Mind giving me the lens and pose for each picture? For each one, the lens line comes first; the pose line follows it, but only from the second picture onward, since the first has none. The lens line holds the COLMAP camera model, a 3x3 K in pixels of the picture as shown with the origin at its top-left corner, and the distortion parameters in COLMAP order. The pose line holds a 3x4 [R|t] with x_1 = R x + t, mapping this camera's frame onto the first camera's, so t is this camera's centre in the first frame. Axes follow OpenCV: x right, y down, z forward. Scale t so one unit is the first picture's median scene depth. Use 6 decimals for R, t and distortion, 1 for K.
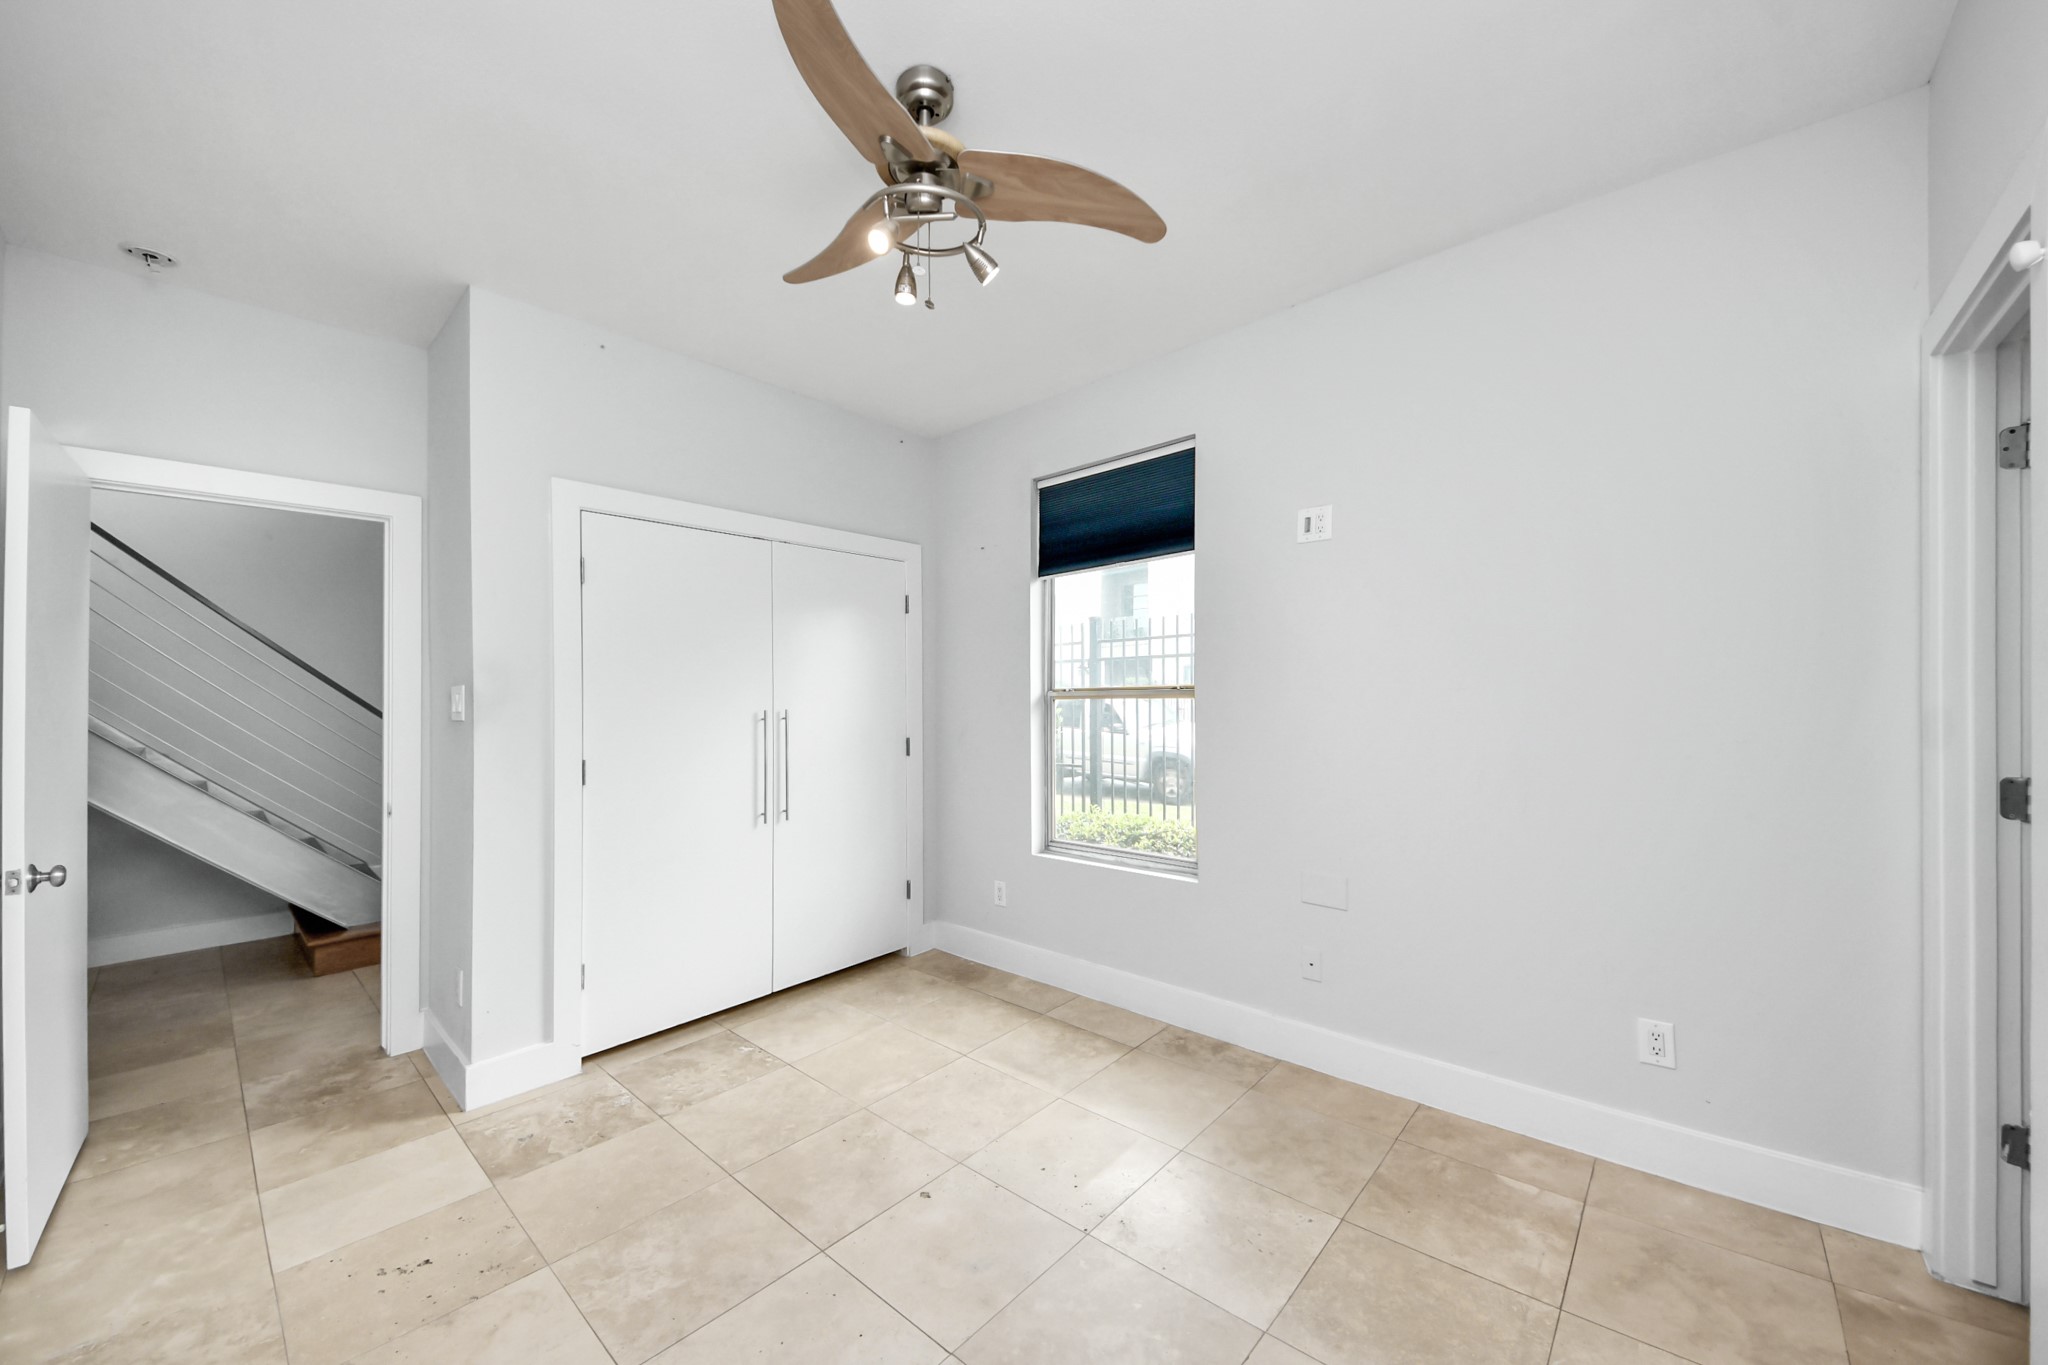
lens RADIAL K [[764.1, 0, 1022.9], [0, 764.1, 698.5], [0, 0, 1]] dist [-0.000752, -0.000063]
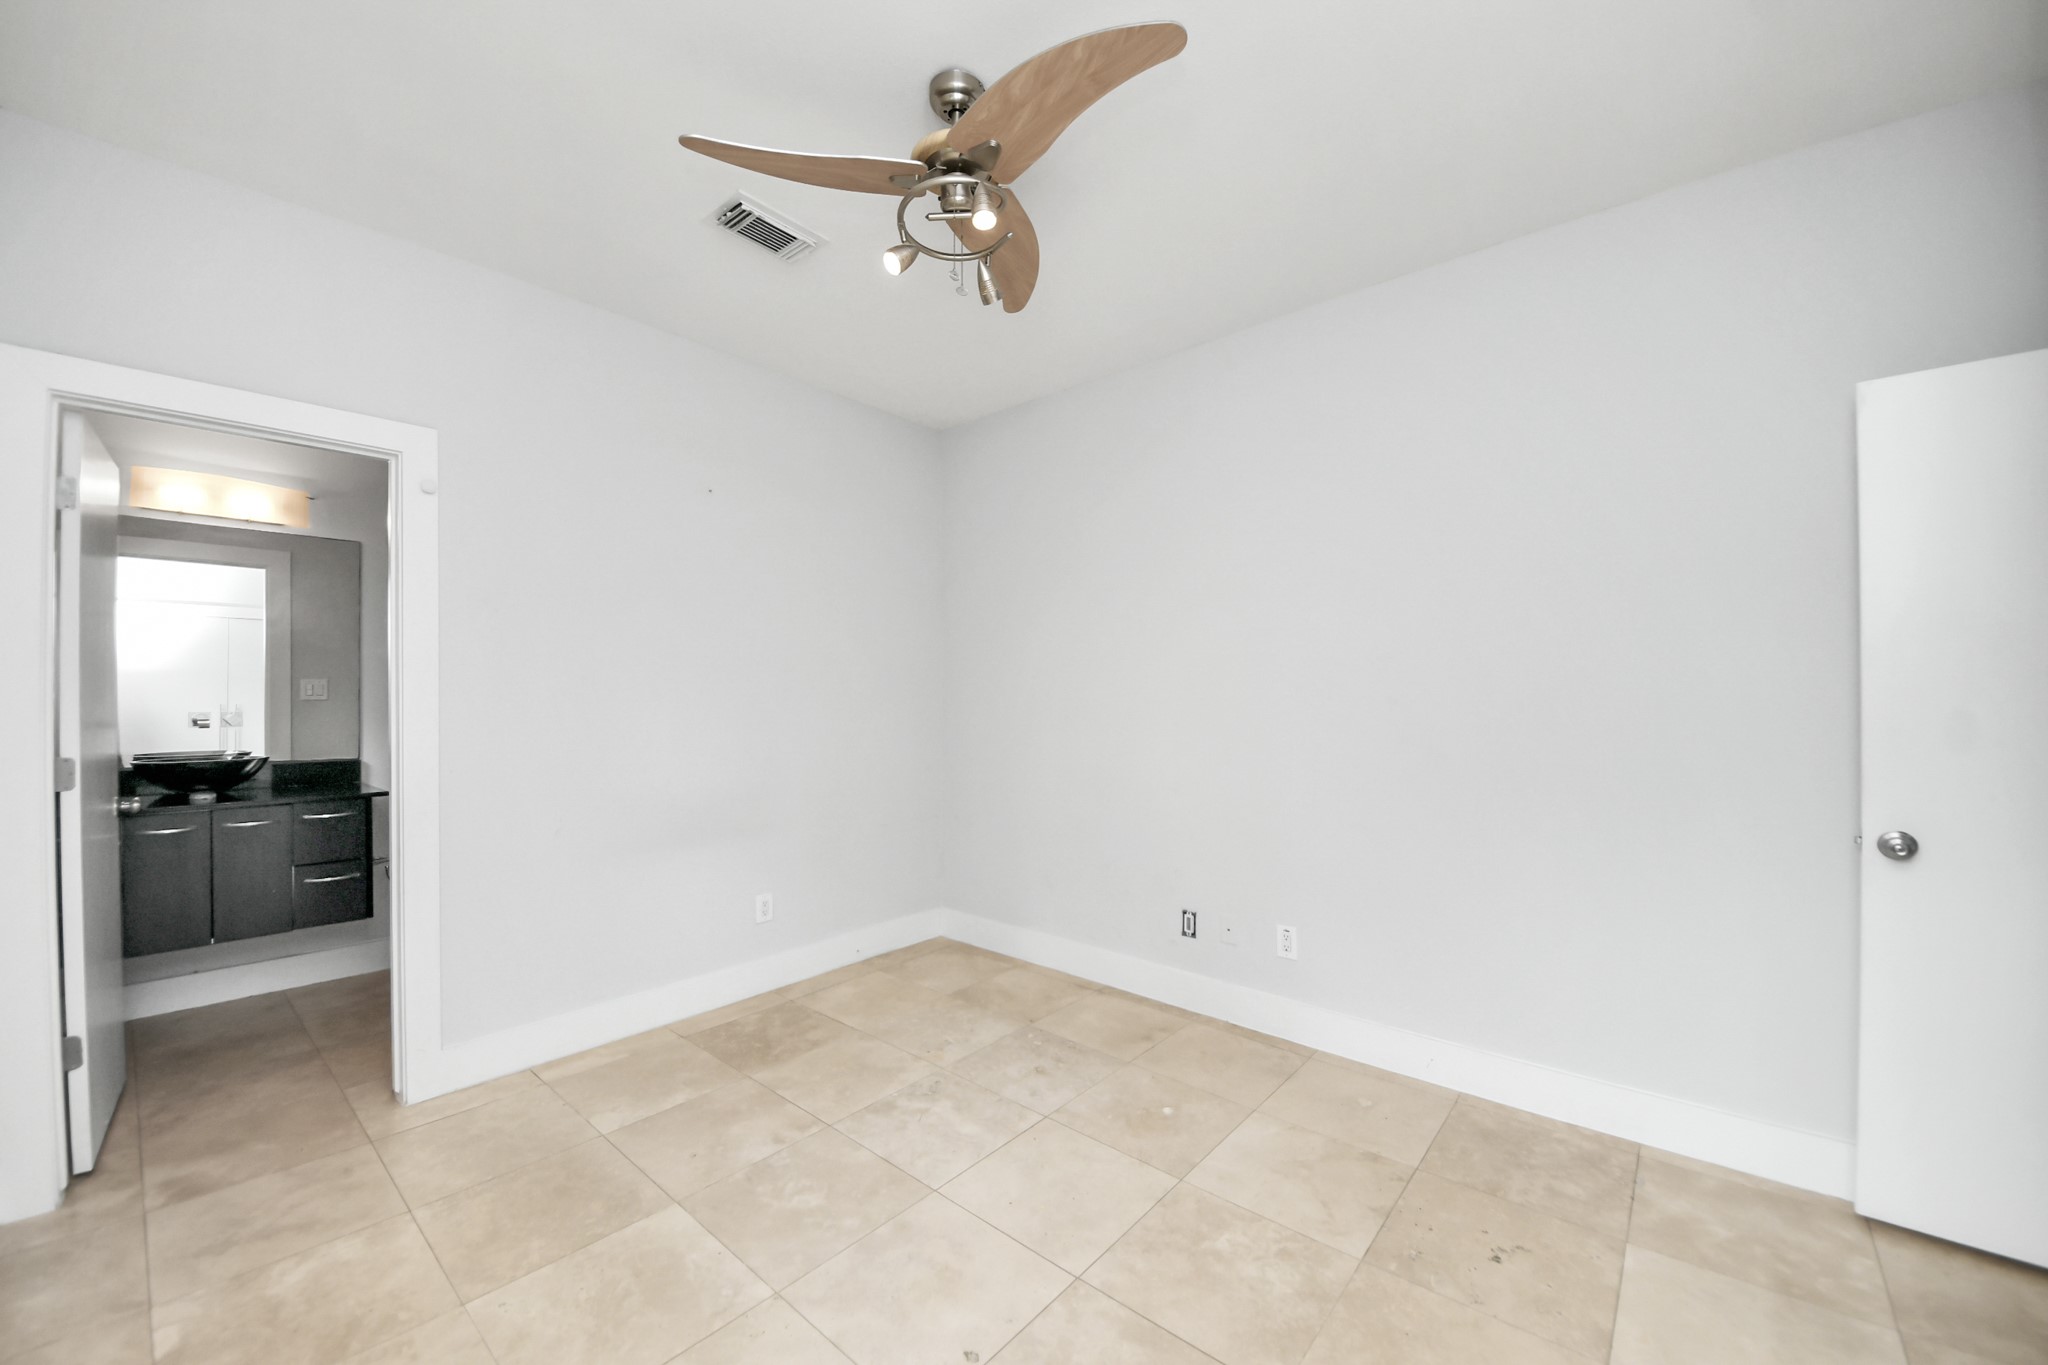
lens RADIAL K [[764.1, 0, 1022.9], [0, 764.1, 698.5], [0, 0, 1]] dist [-0.000752, -0.000063]
pose [[-0.999546, 0.022805, -0.019682, -0.206025], [0.022954, 0.999709, -0.007376, 0.045083], [0.019508, -0.007825, -0.999779, 2.011930]]
